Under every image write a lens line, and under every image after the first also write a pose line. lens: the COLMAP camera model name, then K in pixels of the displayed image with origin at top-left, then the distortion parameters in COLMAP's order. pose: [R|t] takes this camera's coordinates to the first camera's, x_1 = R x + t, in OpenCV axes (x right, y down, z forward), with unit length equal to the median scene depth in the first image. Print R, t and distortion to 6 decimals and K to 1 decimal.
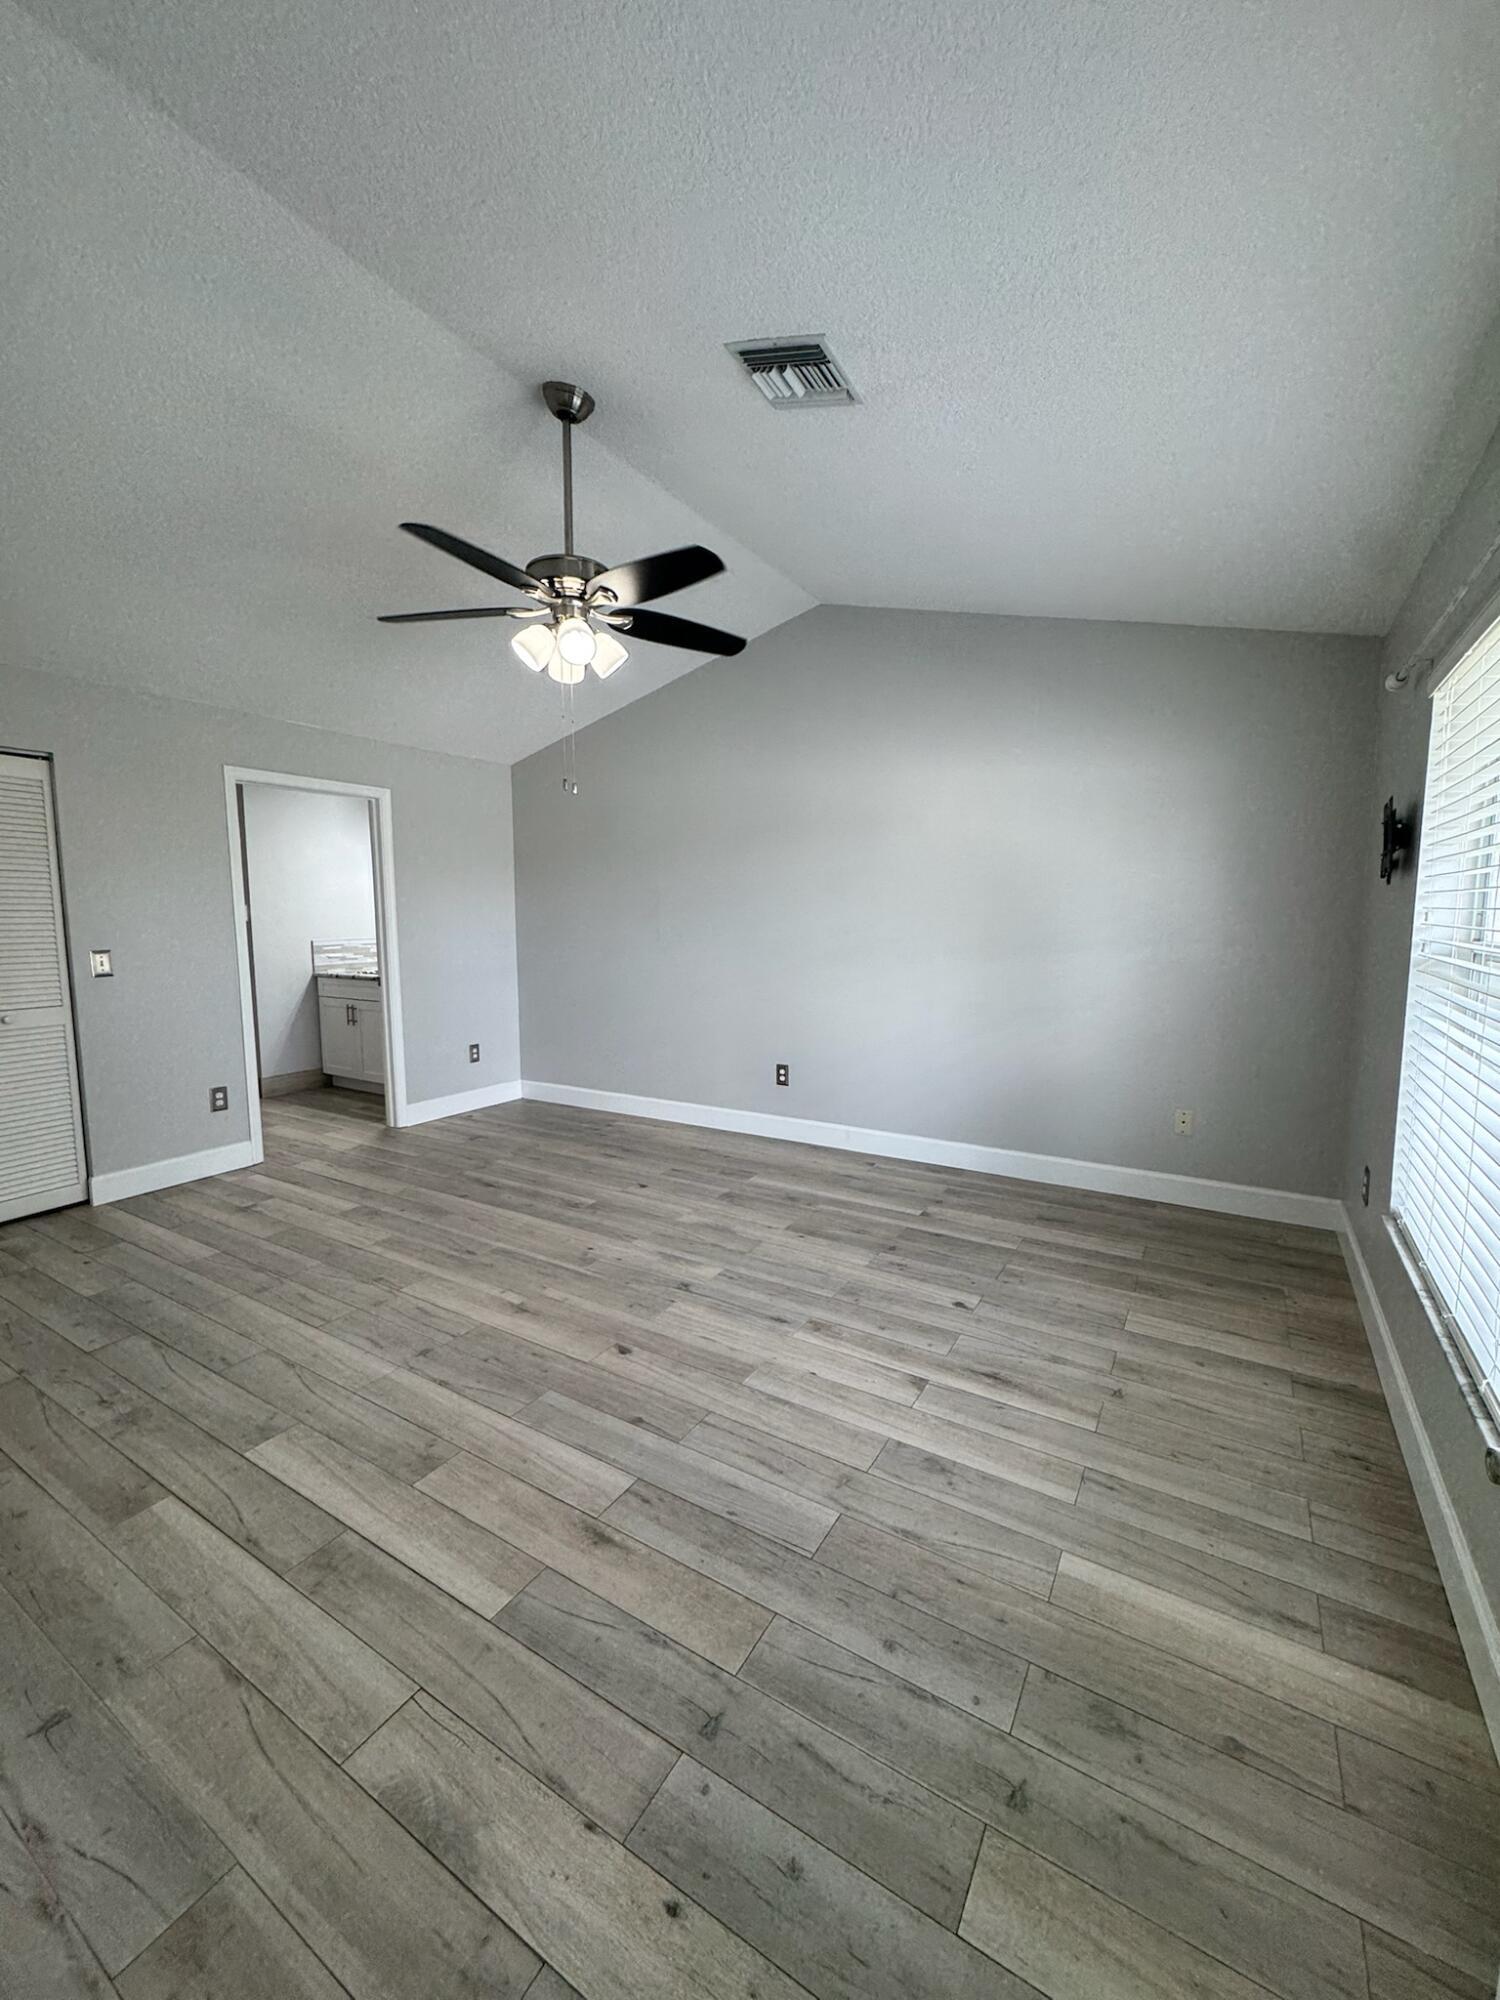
lens RADIAL K [[796.7, 0, 745.4], [0, 796.7, 1004.0], [0, 0, 1]] dist [-0.000561, 0.000433]
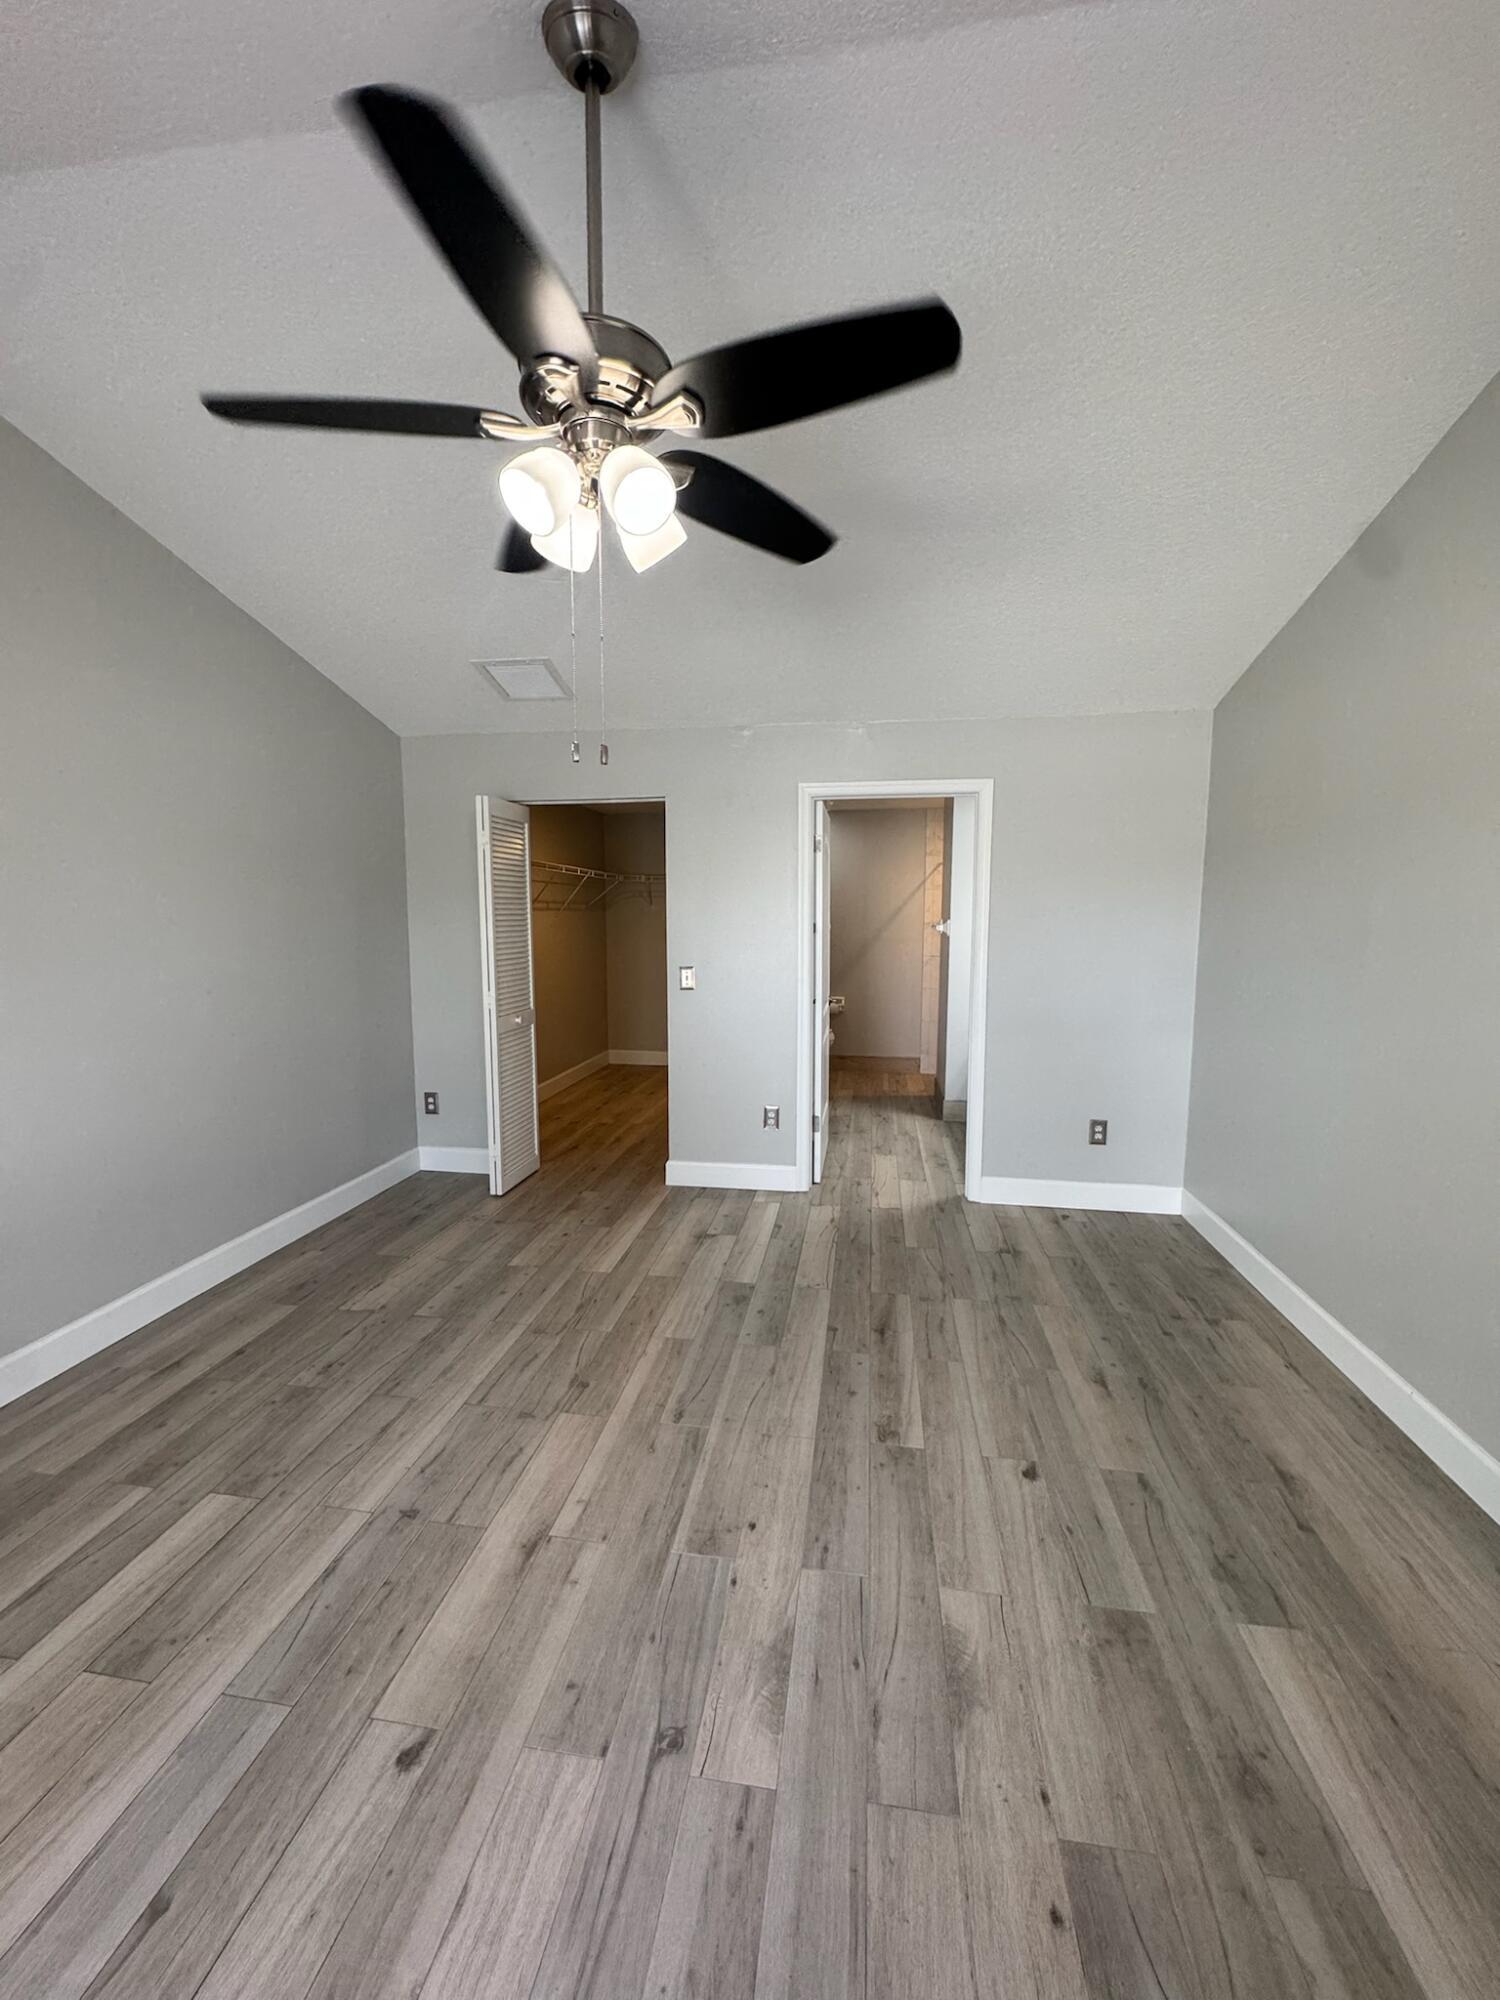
lens RADIAL K [[796.7, 0, 749.5], [0, 796.7, 993.3], [0, 0, 1]] dist [-0.000561, 0.000433]
pose [[0.388425, 0.093892, -0.916684, 0.278103], [-0.105153, 0.992814, 0.057133, -0.107240], [0.915461, 0.074200, 0.395507, 0.659193]]
